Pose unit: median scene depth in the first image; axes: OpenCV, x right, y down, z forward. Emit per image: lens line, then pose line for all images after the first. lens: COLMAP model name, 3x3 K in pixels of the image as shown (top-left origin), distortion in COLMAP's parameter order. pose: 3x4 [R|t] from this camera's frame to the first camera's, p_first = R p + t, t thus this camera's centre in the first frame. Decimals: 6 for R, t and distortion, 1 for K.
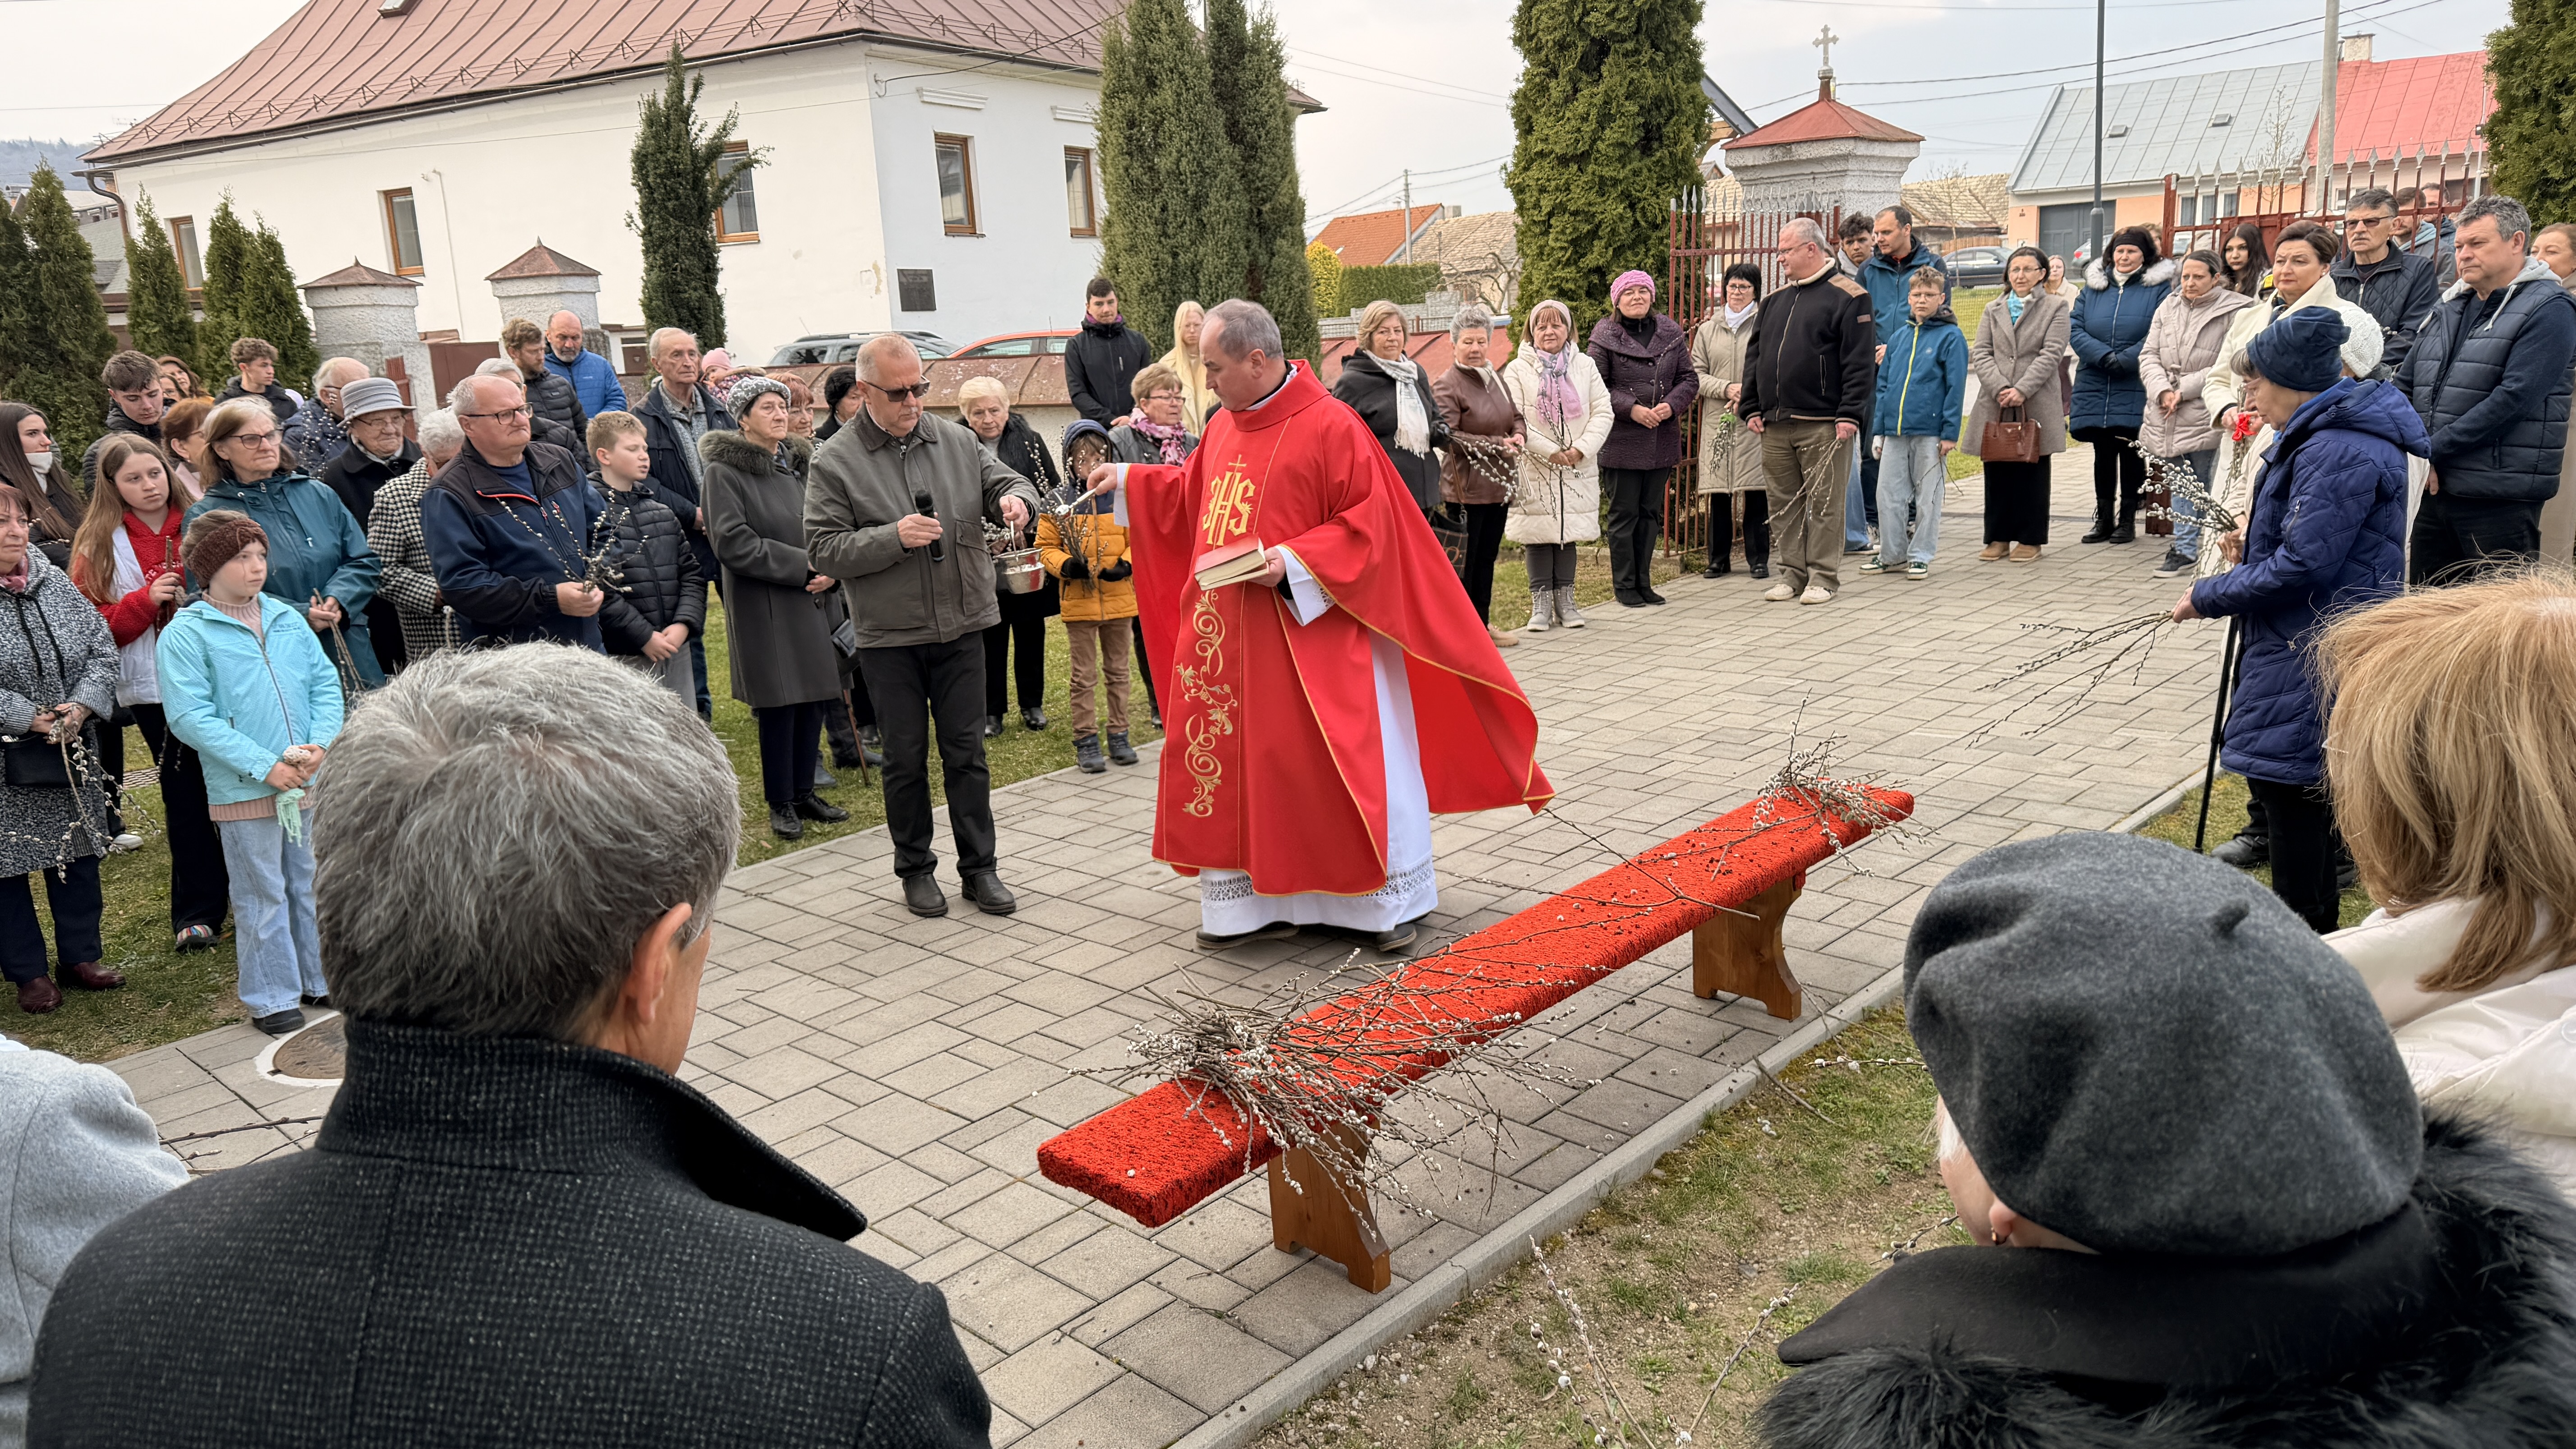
lens RADIAL K [[1790.5, 0, 1277.1], [0, 1790.5, 716.7], [0, 0, 1]] dist [0.100516, -0.144078]
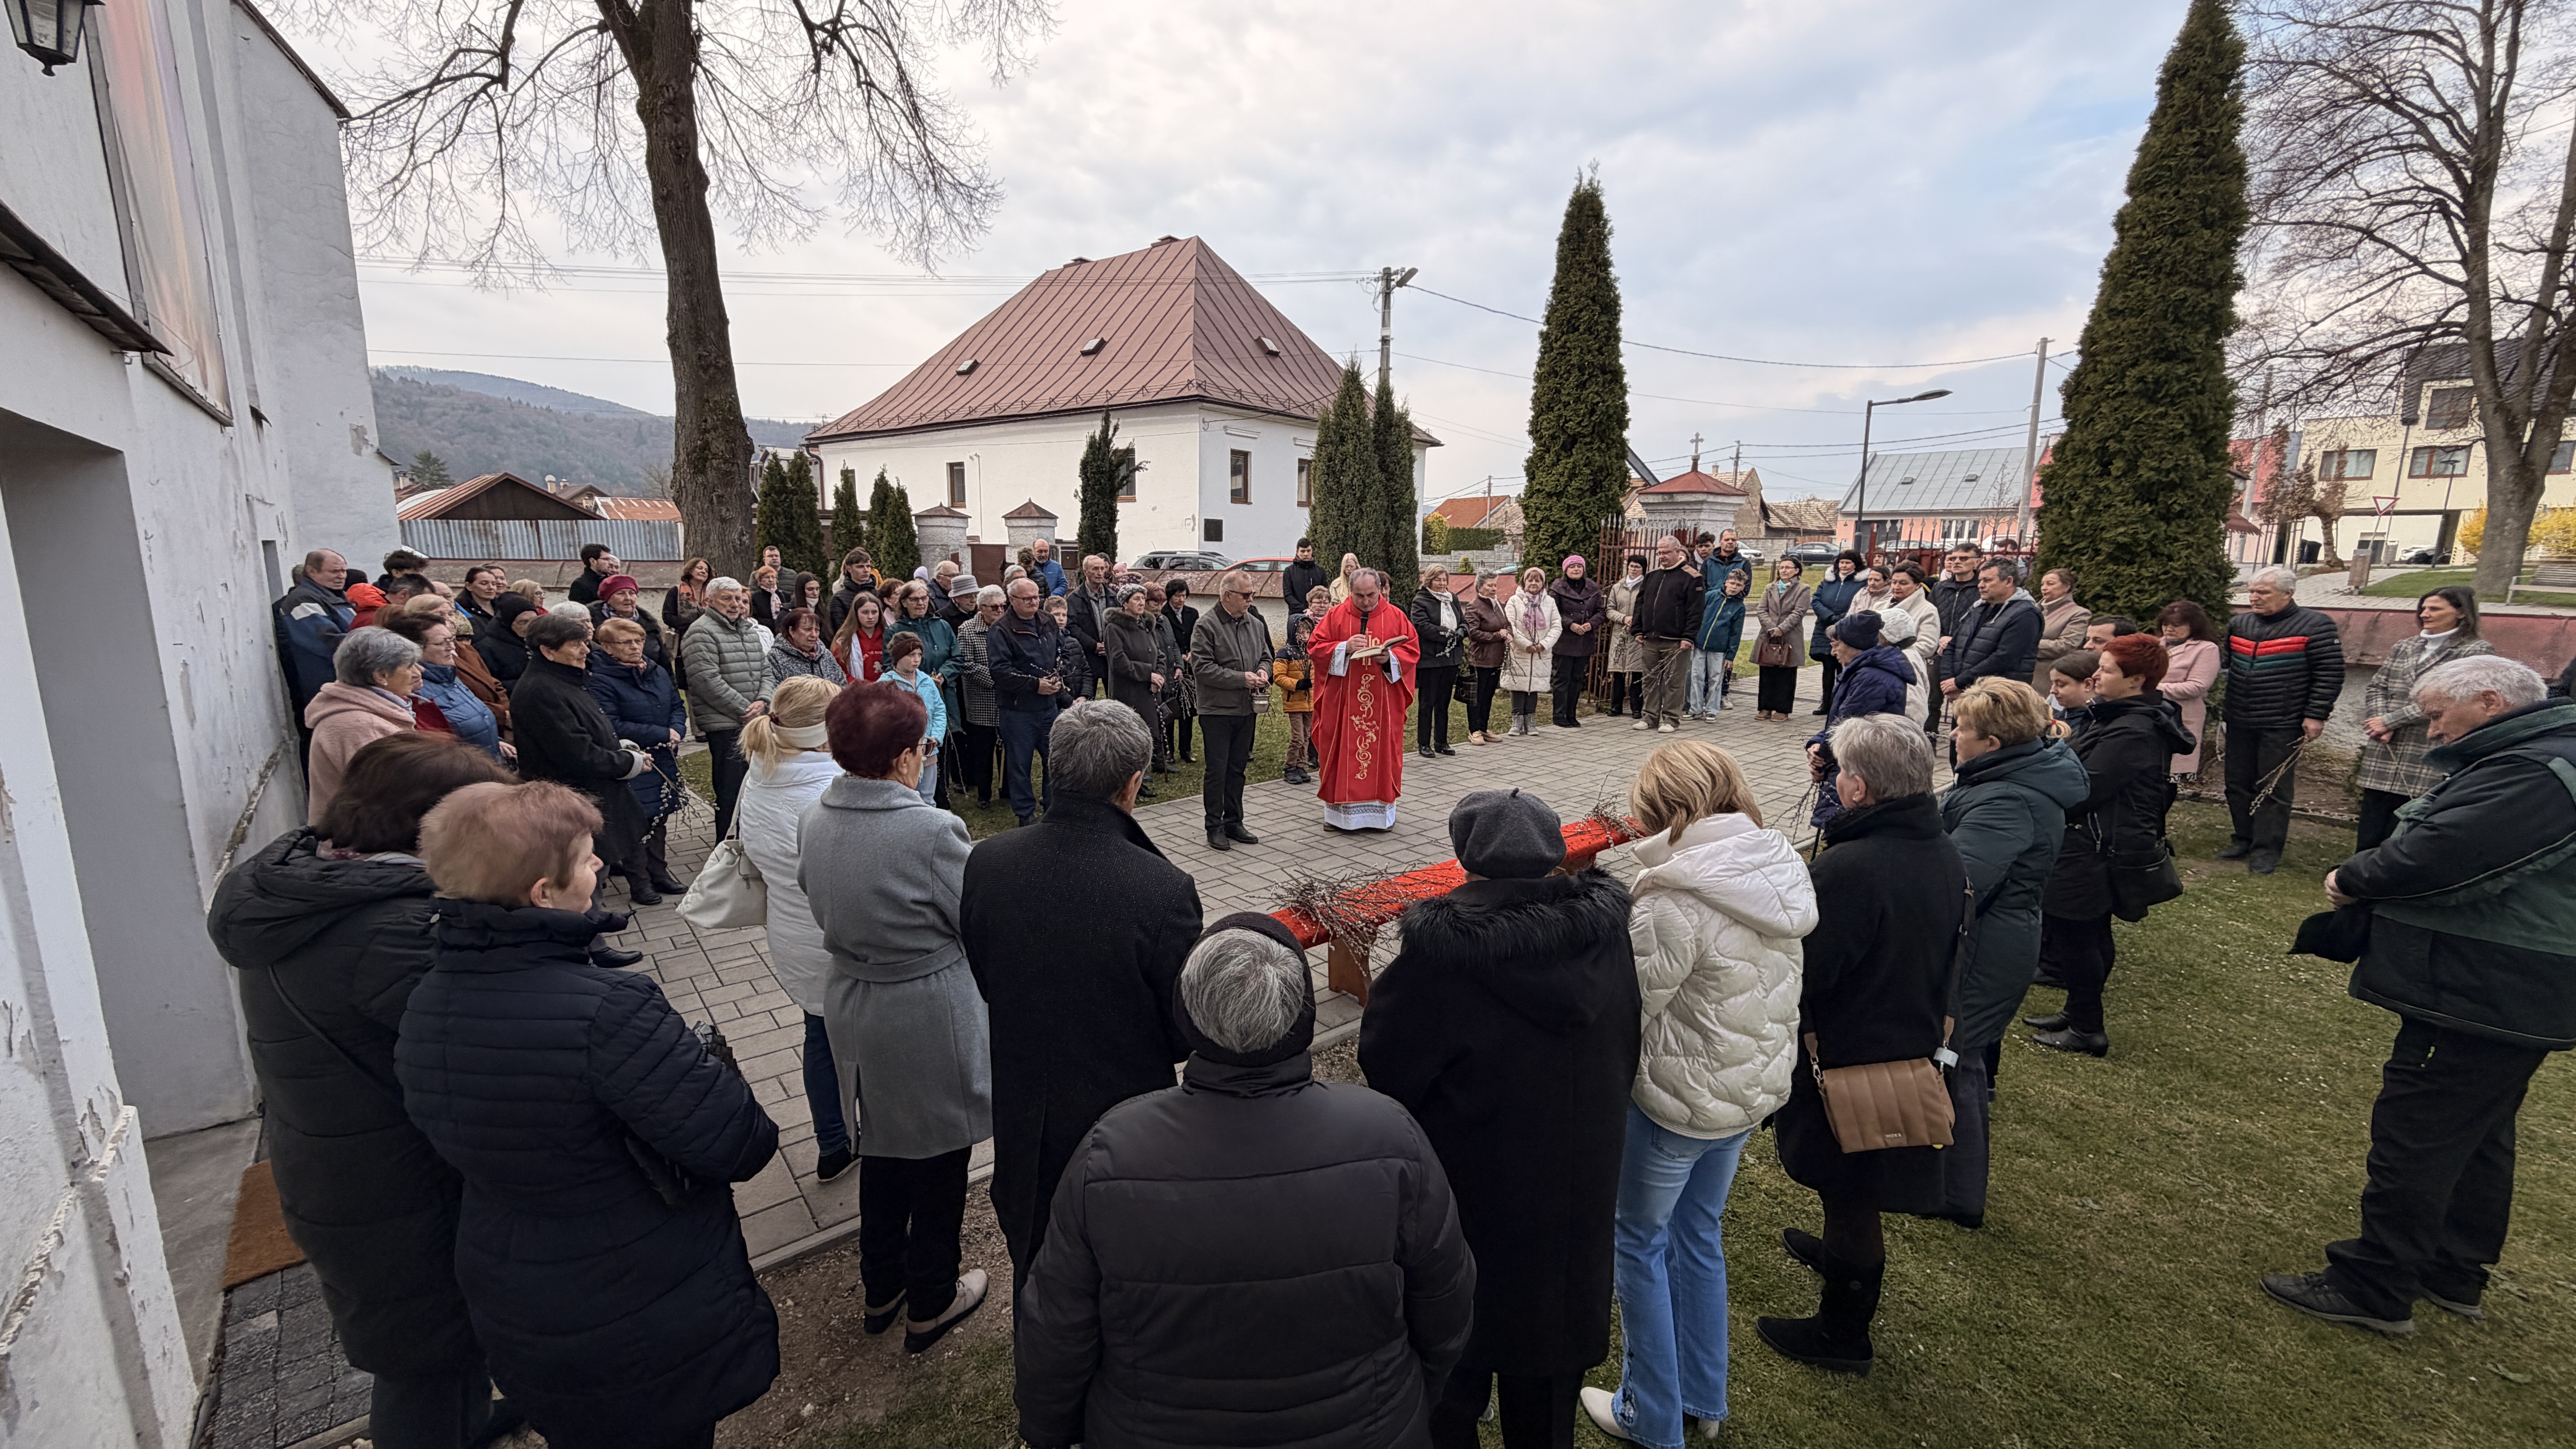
lens RADIAL K [[1021.8, 0, 1288.0], [0, 1021.8, 724.5], [0, 0, 1]] dist [-0.000863, 0.000117]
pose [[0.990807, 0.083822, -0.106187, 0.019871], [-0.088620, 0.995209, -0.041300, 0.006556], [0.102217, 0.050330, 0.993488, -0.107247]]
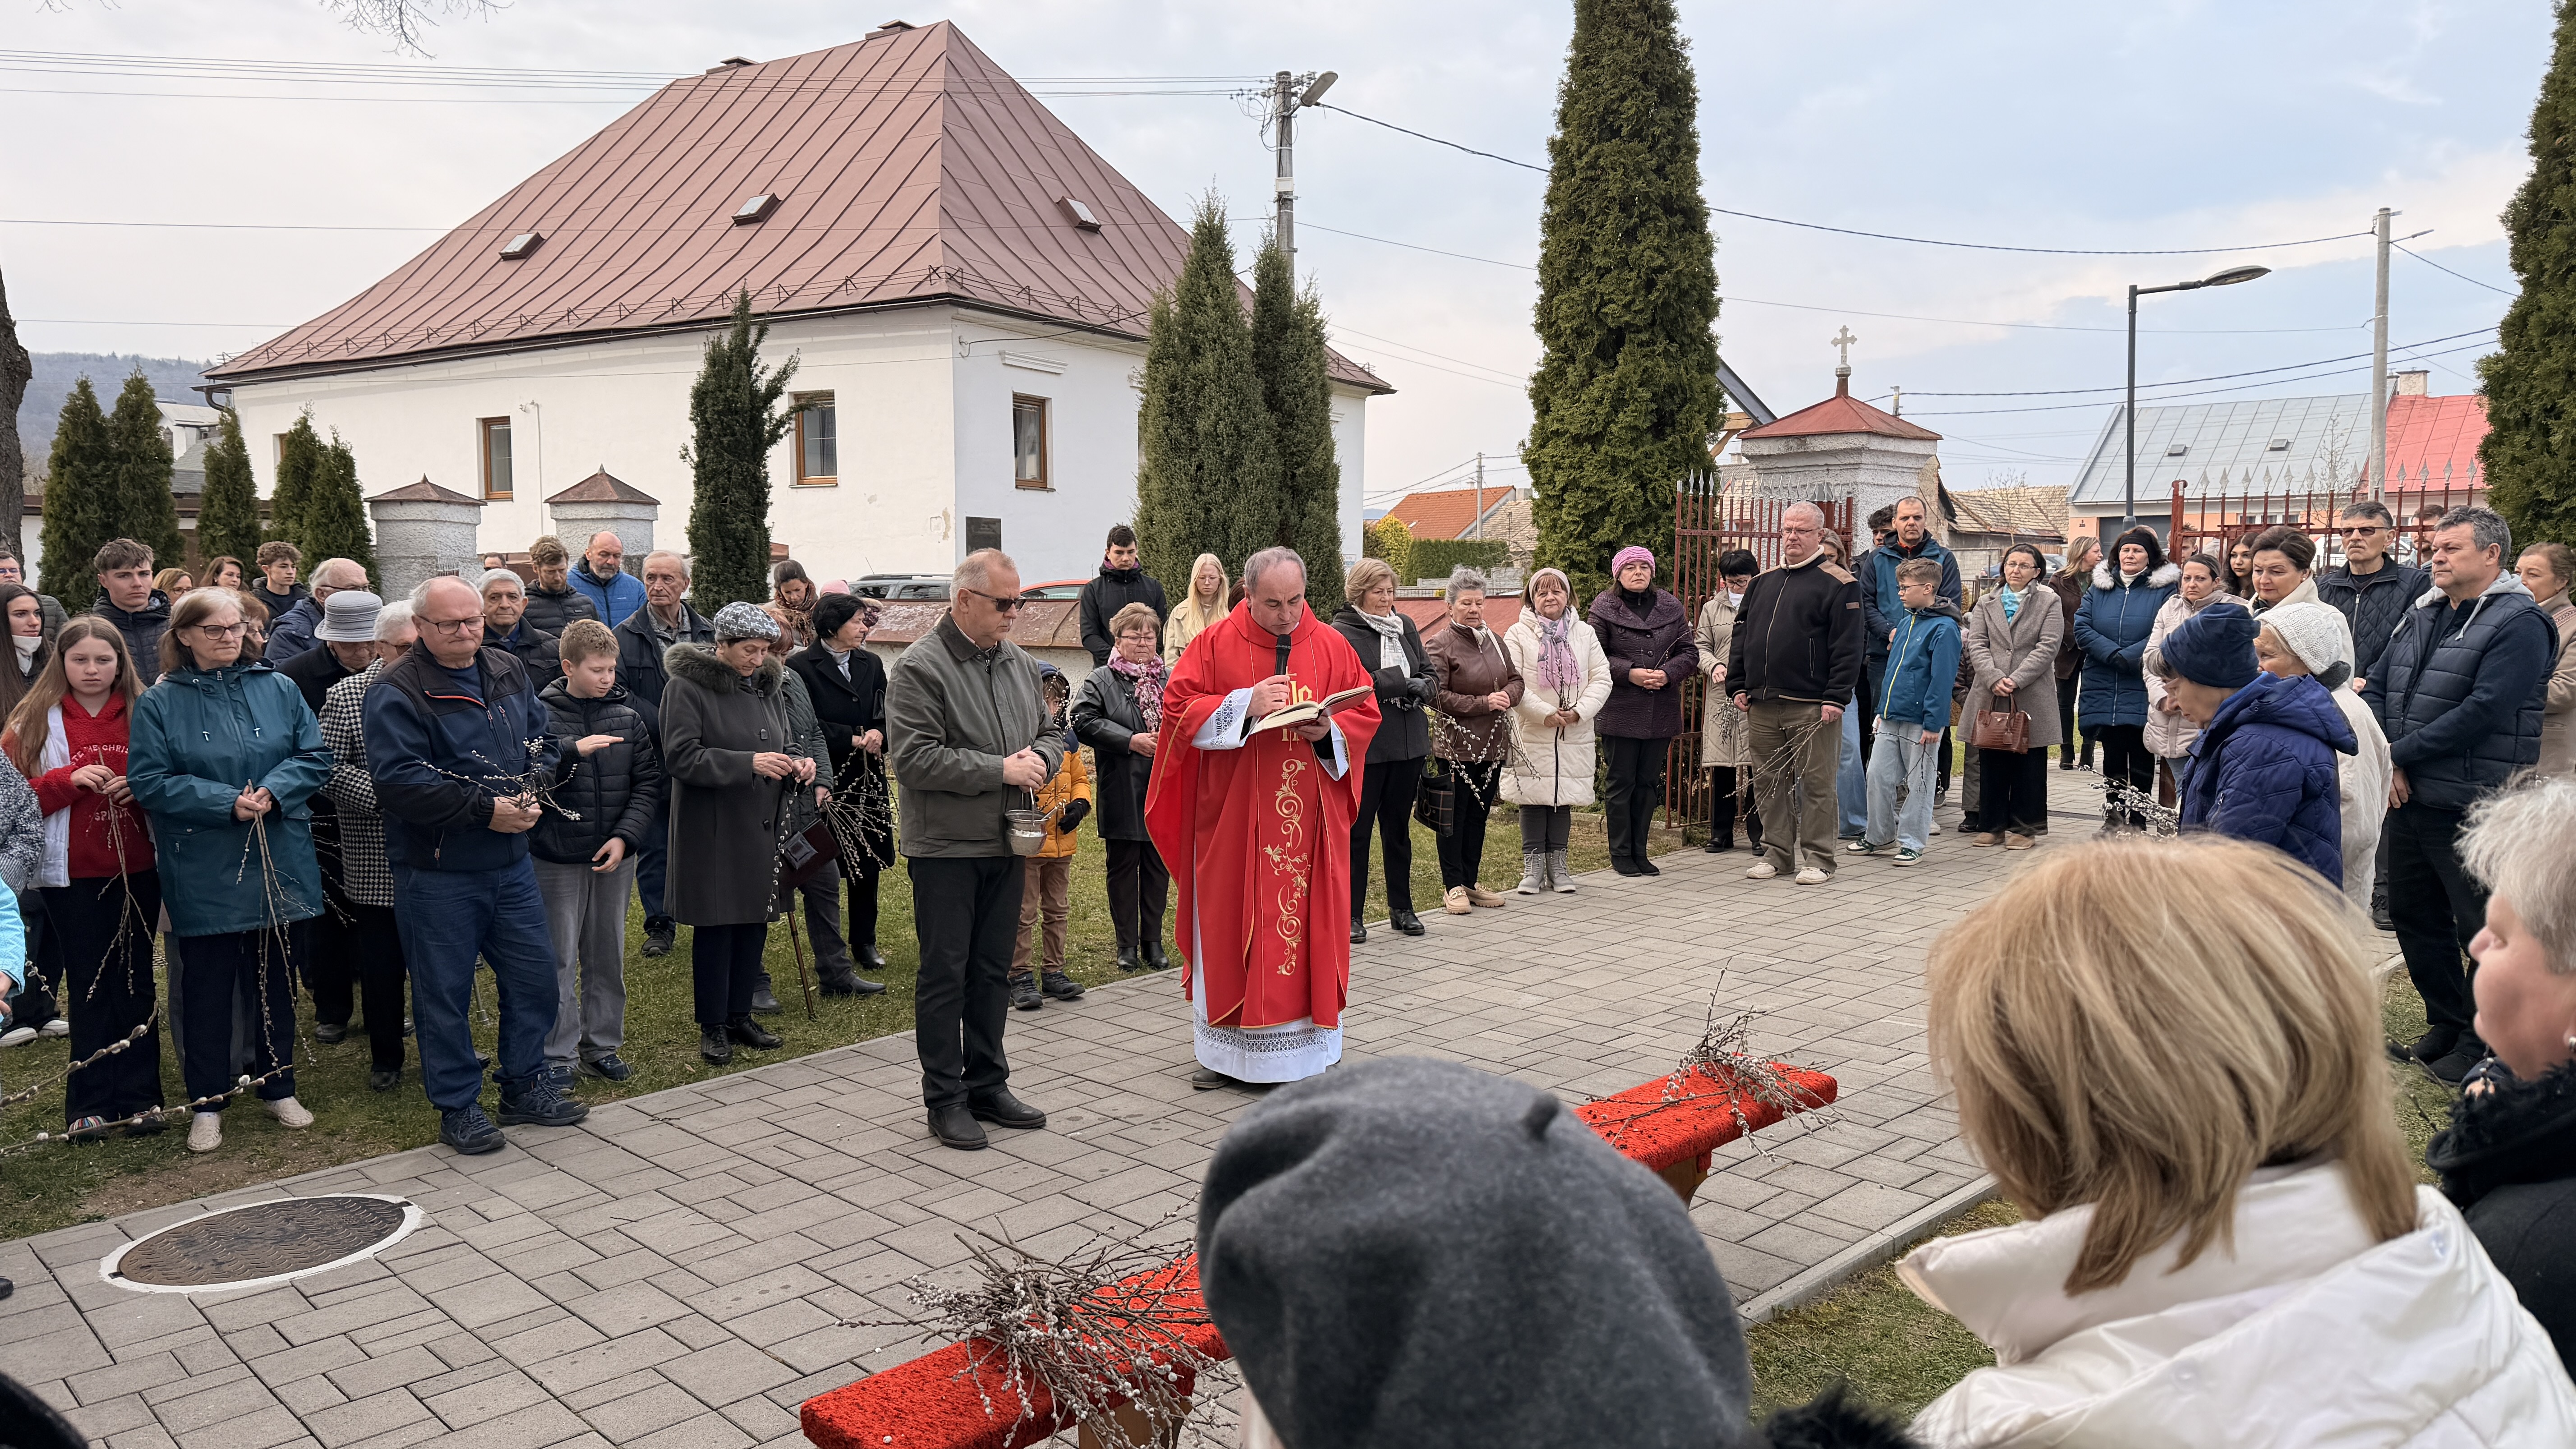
lens RADIAL K [[1775.8, 0, 1304.7], [0, 1775.8, 719.3], [0, 0, 1]] dist [0.175804, -0.302821]
pose [[0.998279, 0.053722, -0.023512, 0.038592], [-0.056508, 0.988421, -0.140821, 0.002569], [0.015674, 0.141907, 0.989756, 0.011241]]
